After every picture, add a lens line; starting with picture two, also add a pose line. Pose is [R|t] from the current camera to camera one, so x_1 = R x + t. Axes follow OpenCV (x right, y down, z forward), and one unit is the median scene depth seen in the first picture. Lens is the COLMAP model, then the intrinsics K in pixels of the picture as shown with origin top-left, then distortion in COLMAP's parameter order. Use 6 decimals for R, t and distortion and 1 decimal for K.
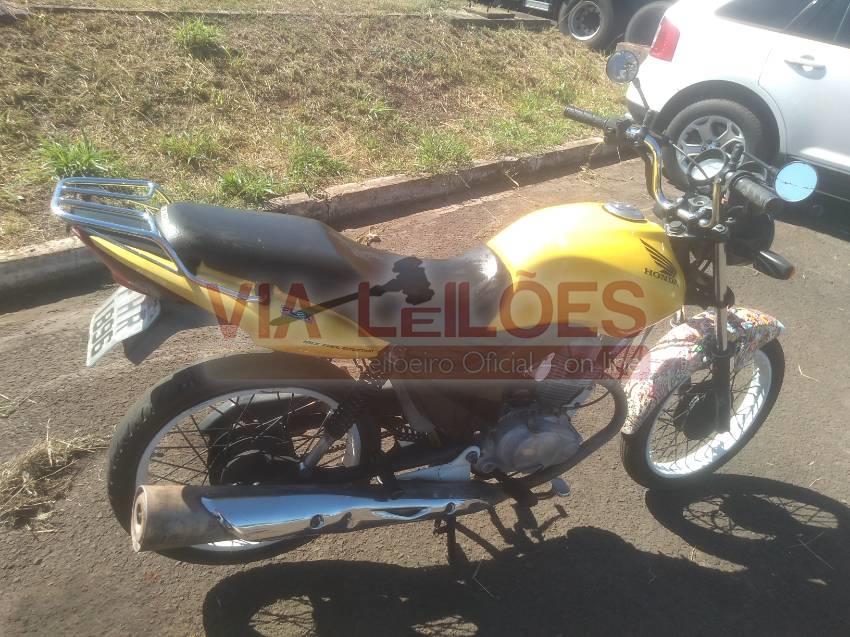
lens RADIAL K [[674.8, 0, 425.0], [0, 674.8, 318.5], [0, 0, 1]] dist [0.002071, -0.006715]
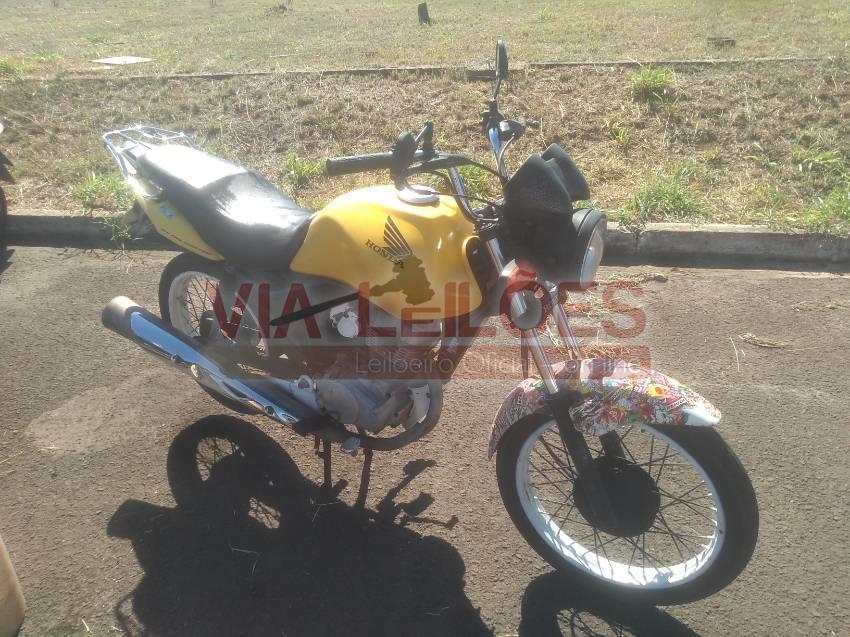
lens RADIAL K [[674.8, 0, 425.0], [0, 674.8, 318.5], [0, 0, 1]] dist [0.002071, -0.006715]
pose [[0.548263, 0.236977, -0.802029, 0.879302], [-0.314594, 0.947014, 0.064761, -0.038510], [0.774879, 0.216808, 0.593764, 0.339582]]
